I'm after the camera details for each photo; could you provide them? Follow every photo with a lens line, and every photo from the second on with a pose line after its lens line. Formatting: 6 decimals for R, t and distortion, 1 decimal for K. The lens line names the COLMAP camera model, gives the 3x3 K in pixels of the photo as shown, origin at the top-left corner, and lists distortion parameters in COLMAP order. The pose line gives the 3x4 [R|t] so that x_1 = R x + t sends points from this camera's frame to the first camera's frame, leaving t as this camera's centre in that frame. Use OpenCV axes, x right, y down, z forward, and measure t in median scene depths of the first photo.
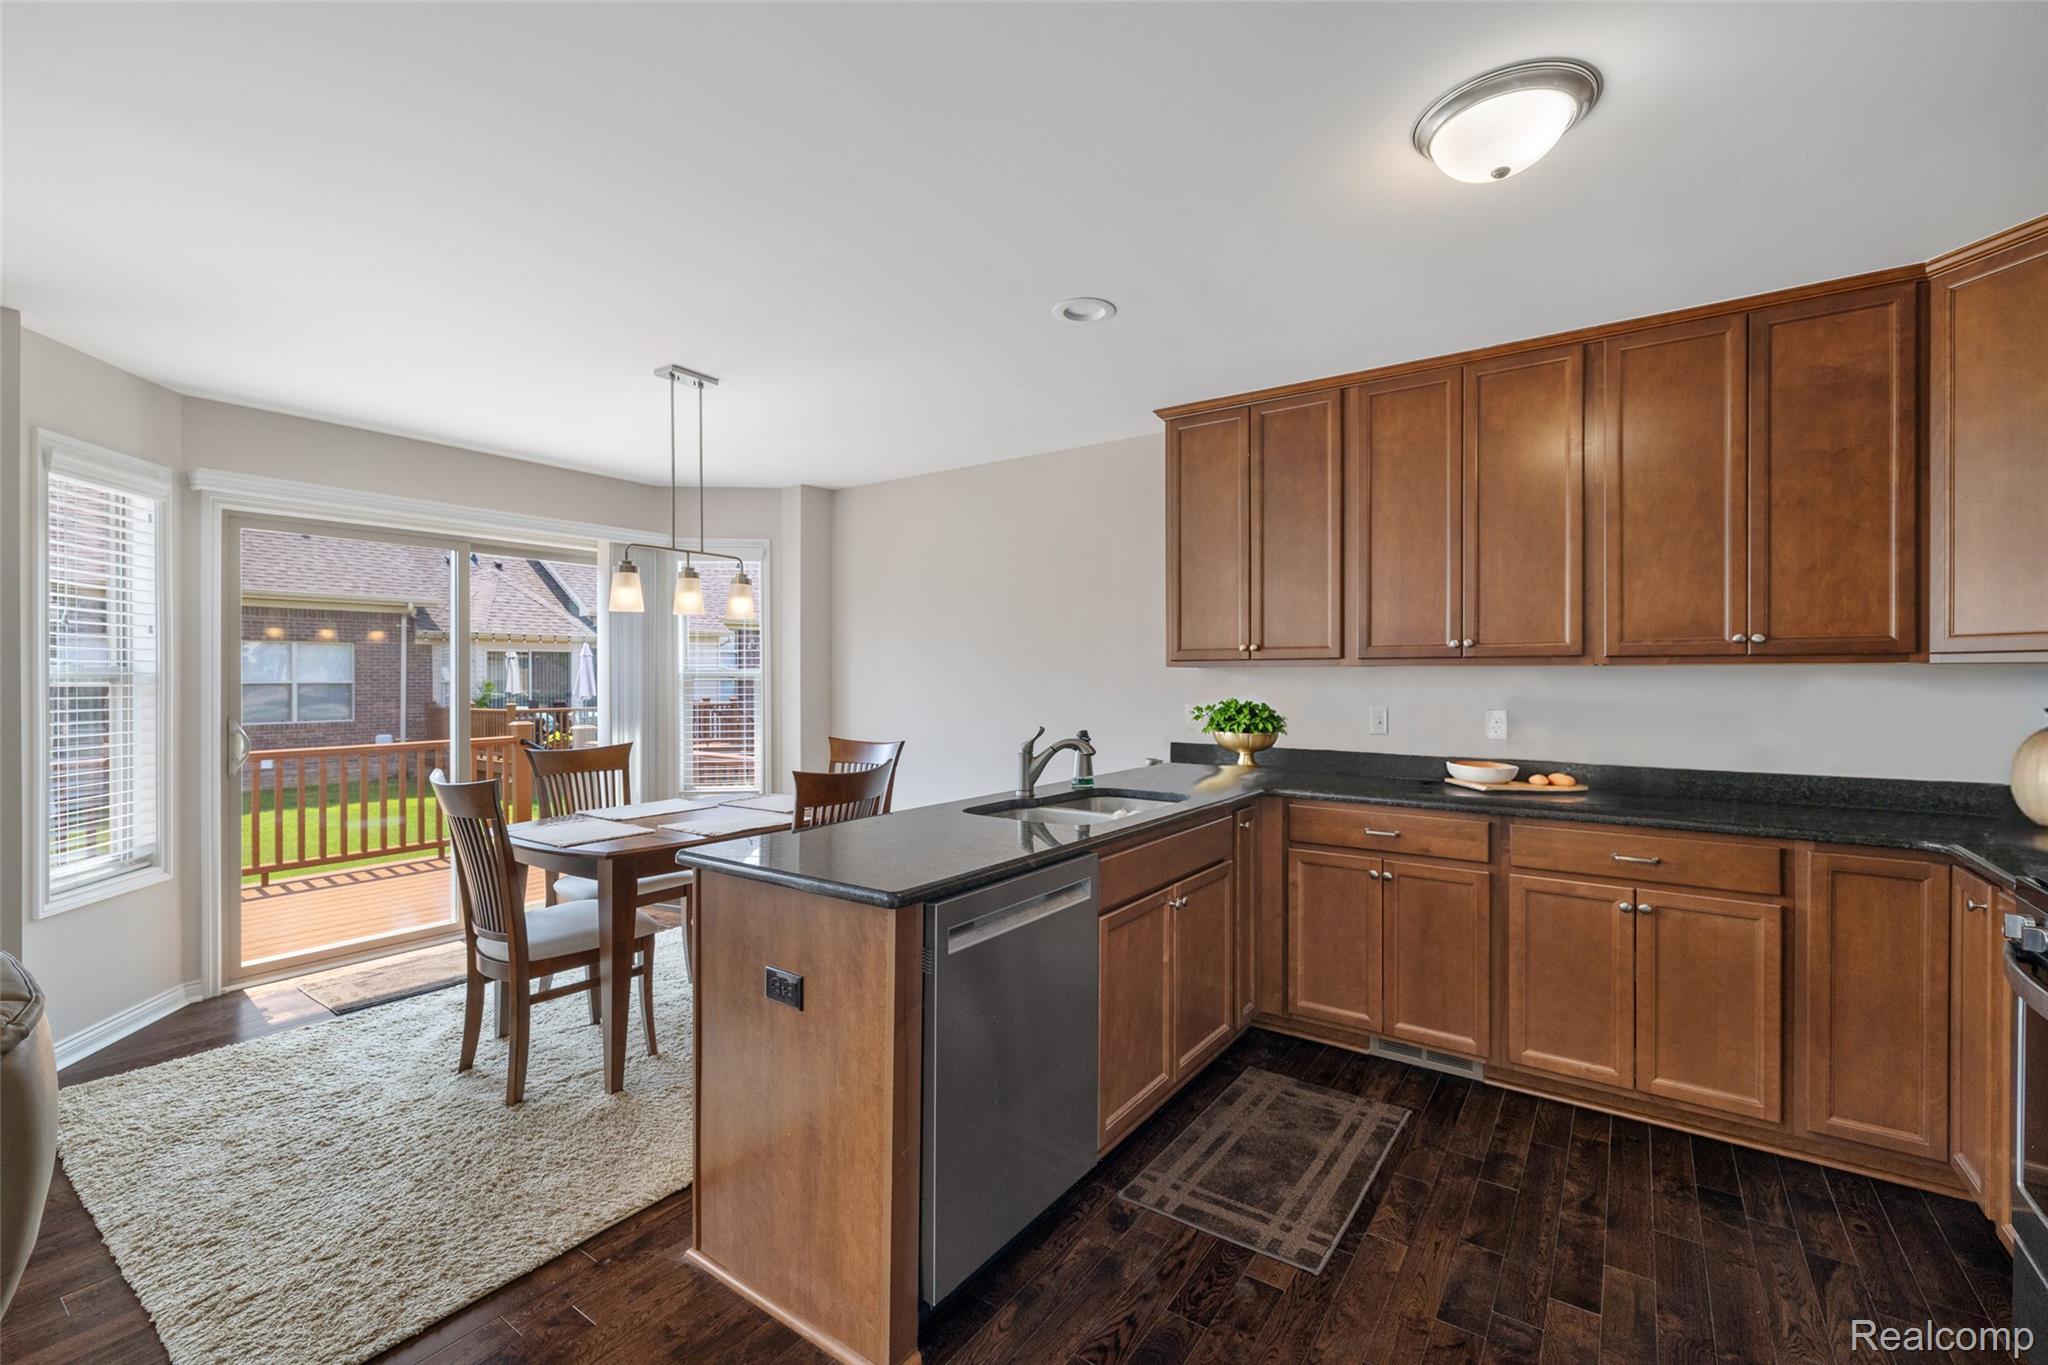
lens RADIAL K [[875.6, 0, 1024.2], [0, 875.6, 676.4], [0, 0, 1]] dist [0.003120, -0.000205]
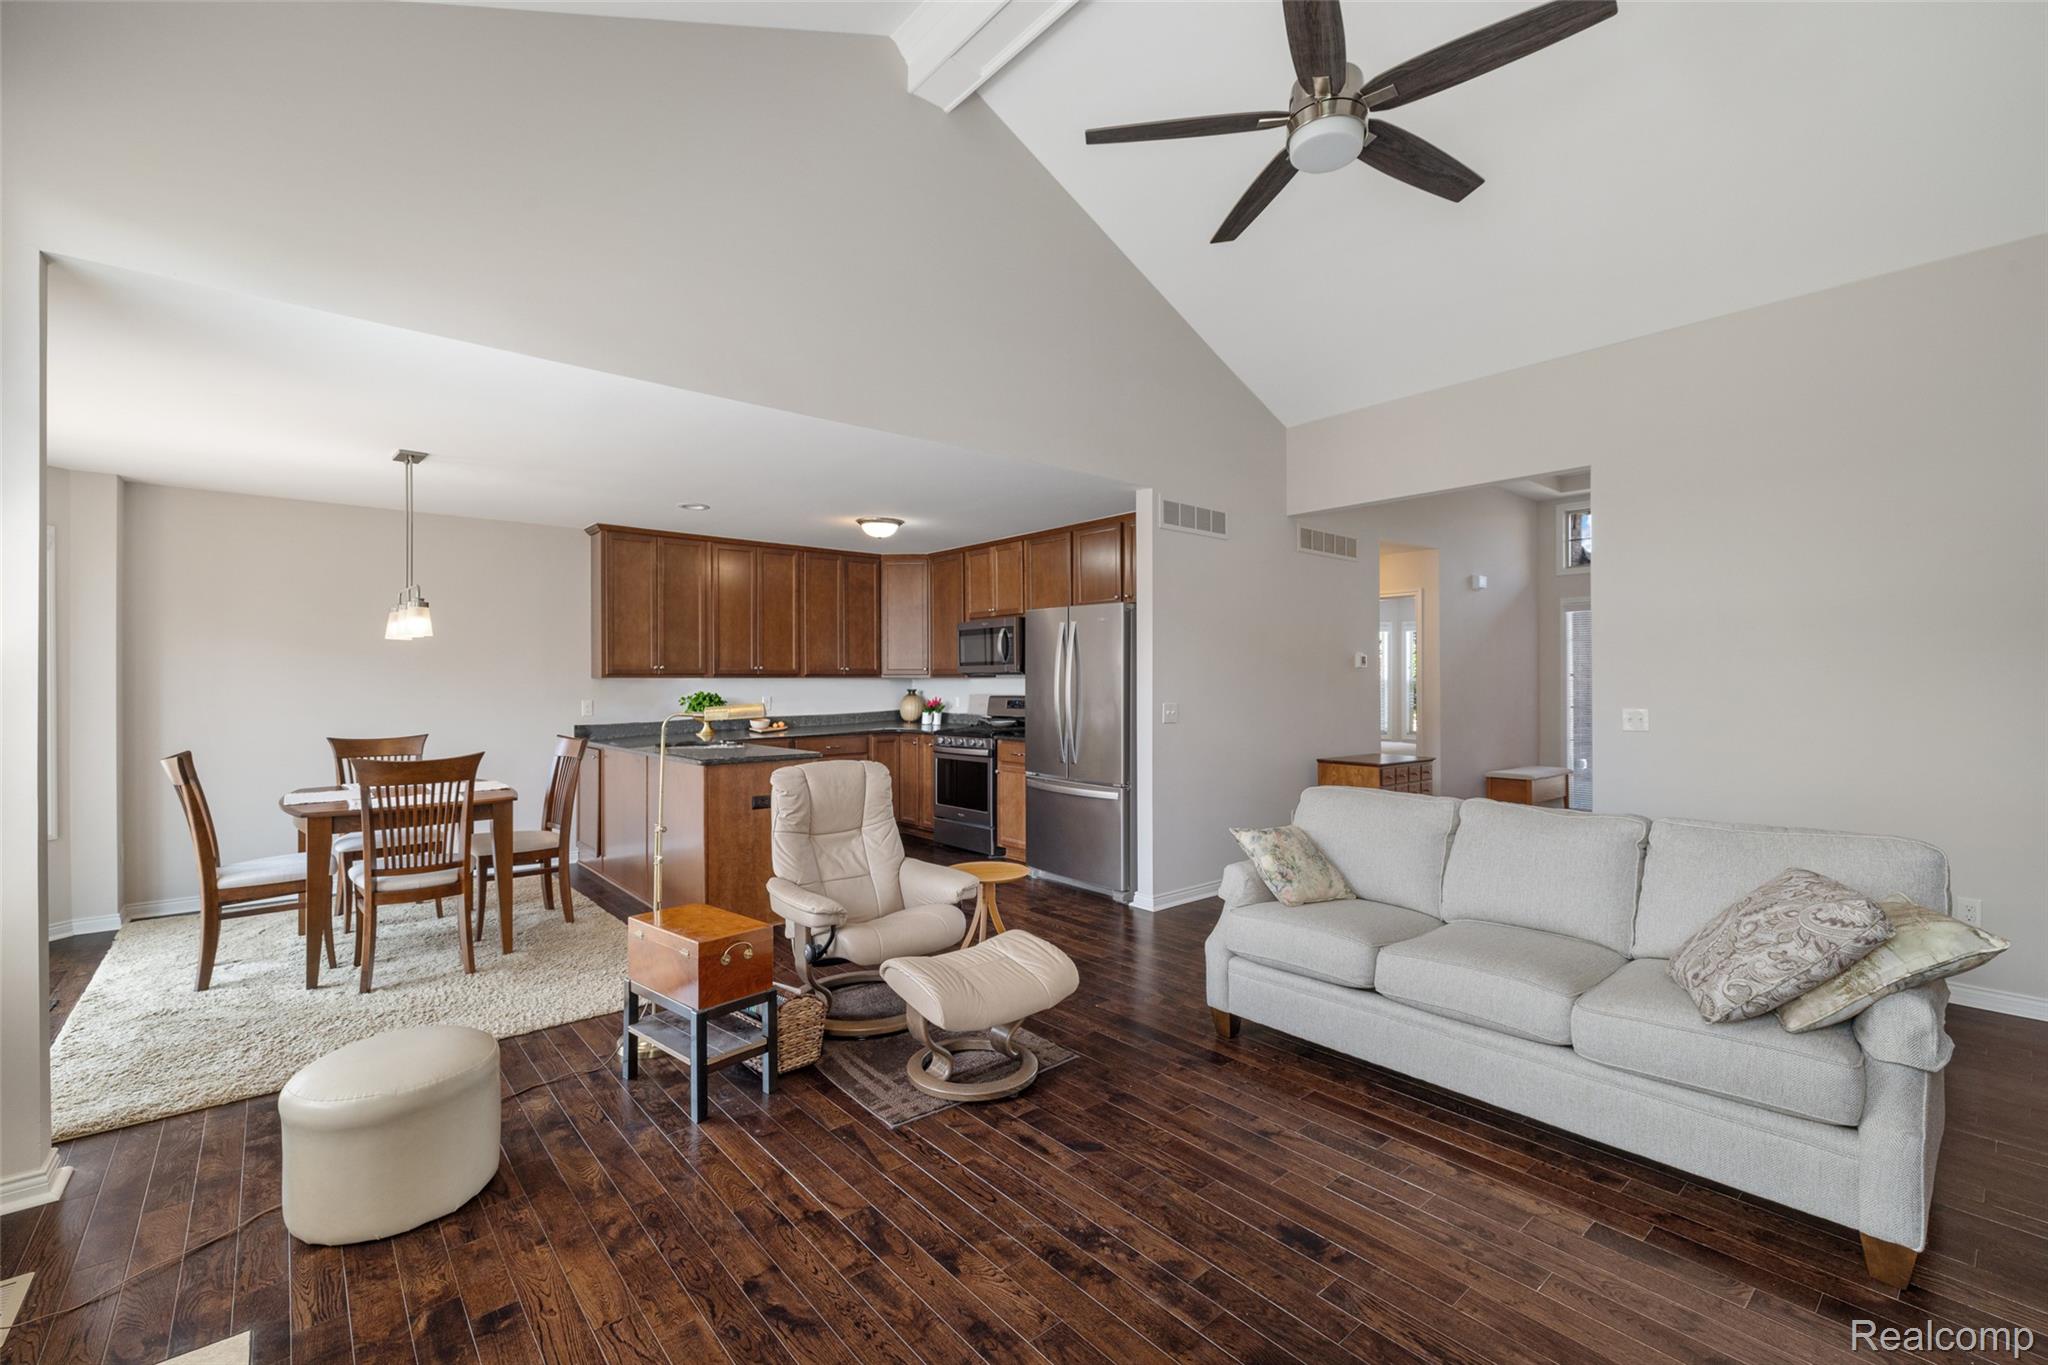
lens RADIAL K [[875.6, 0, 1024.2], [0, 875.6, 676.4], [0, 0, 1]] dist [0.003120, -0.000205]
pose [[0.243812, 0.003569, 0.969816, -1.672207], [0.003946, 0.999981, -0.004672, -0.002585], [-0.969814, 0.004966, 0.243793, -0.249124]]
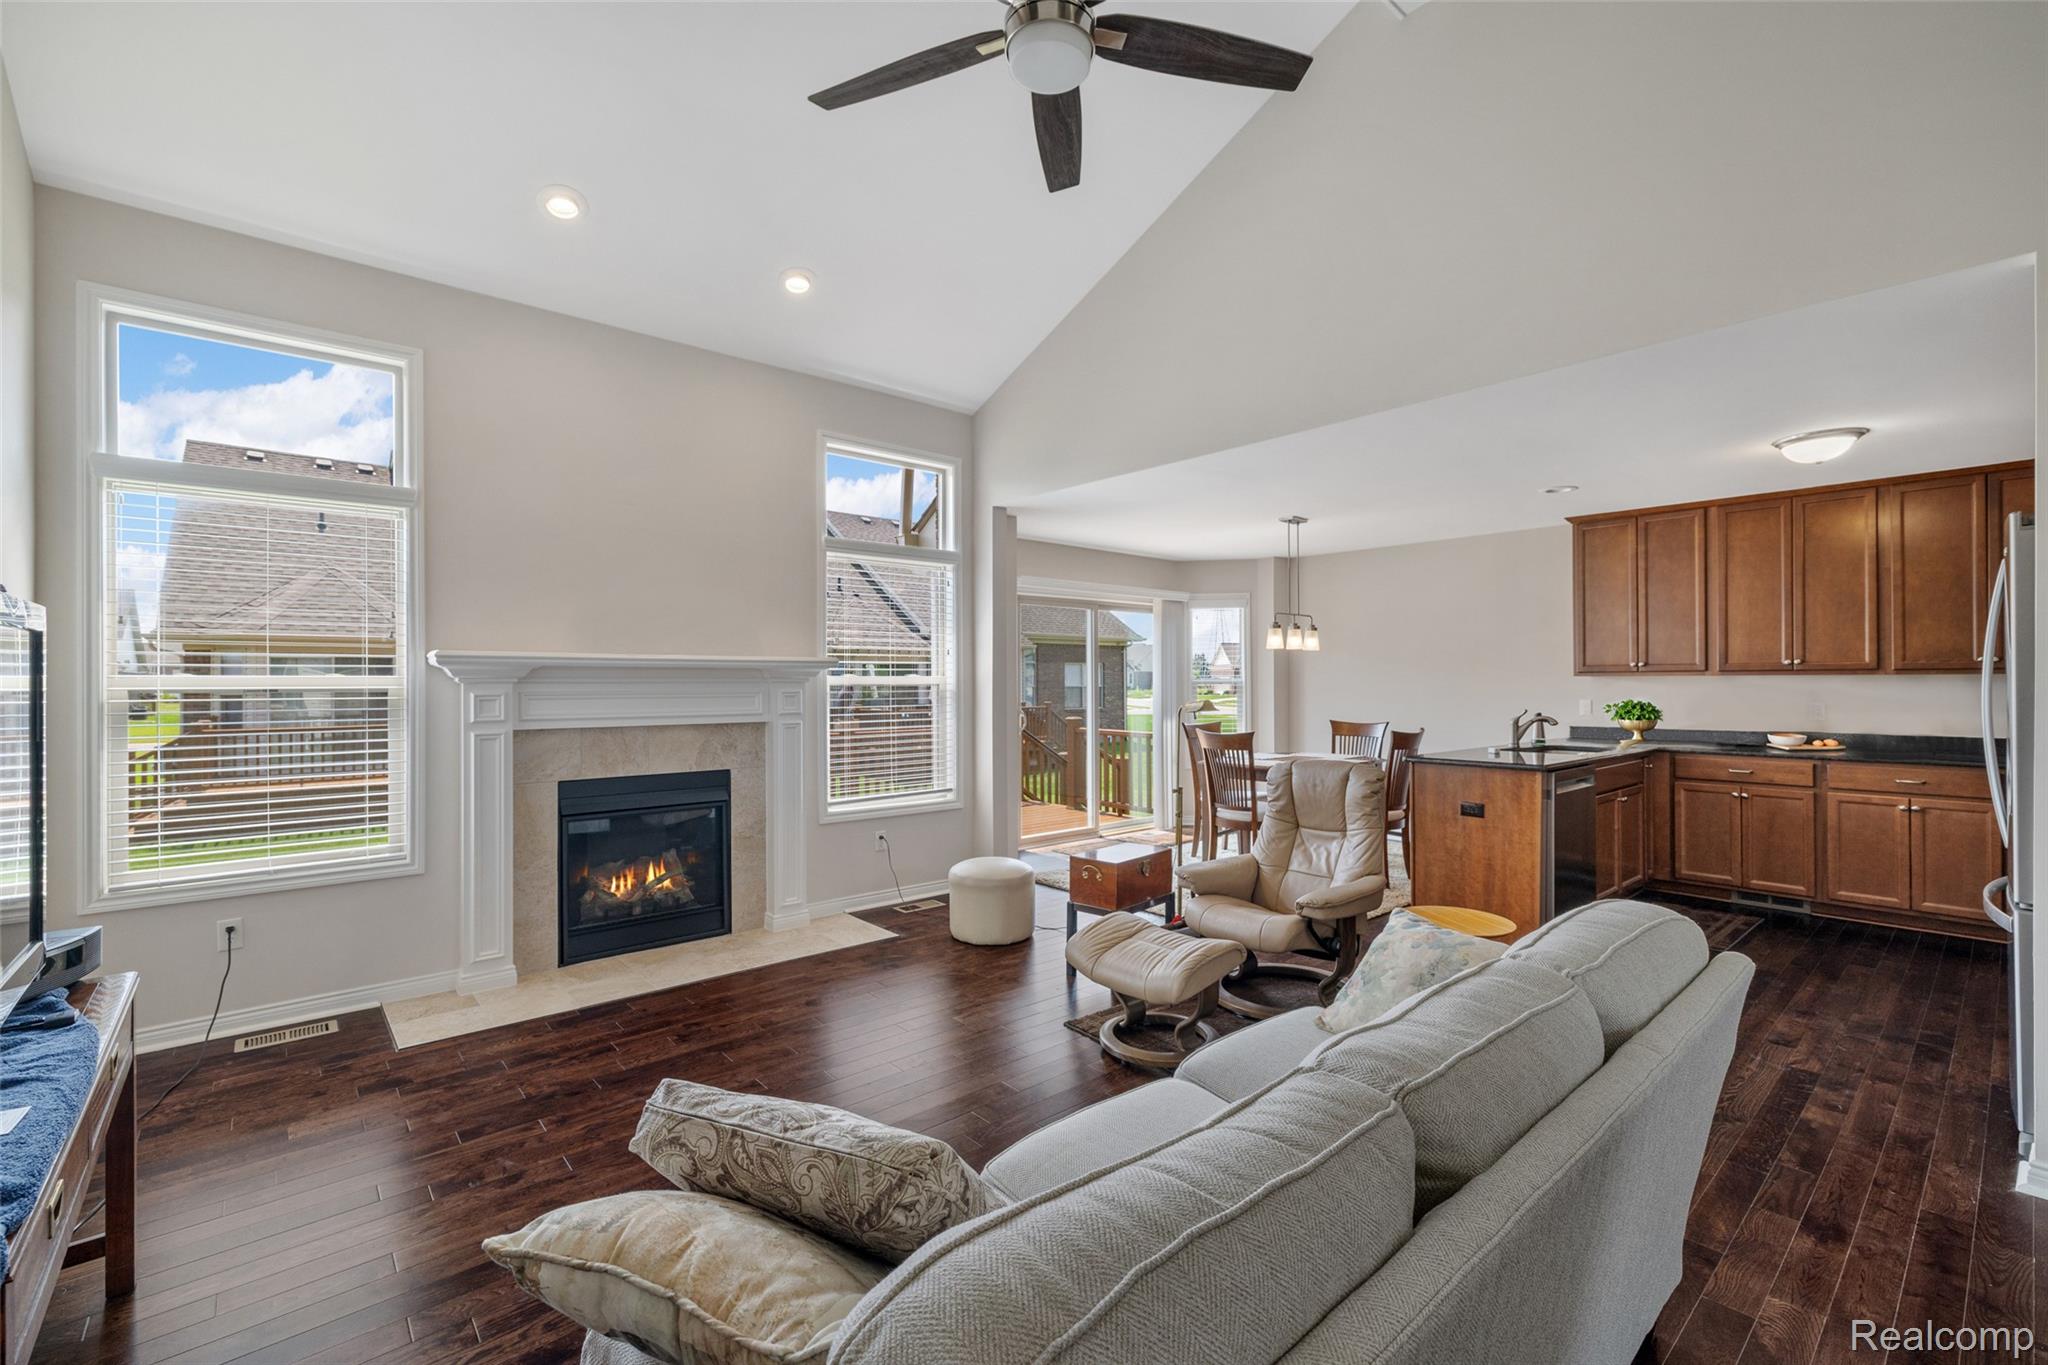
lens RADIAL K [[875.6, 0, 1024.2], [0, 875.6, 676.4], [0, 0, 1]] dist [0.003120, -0.000205]
pose [[0.971410, -0.003870, -0.237375, -0.578792], [0.002333, 0.999974, -0.006759, -0.001651], [0.237395, 0.006012, 0.971395, -1.068332]]
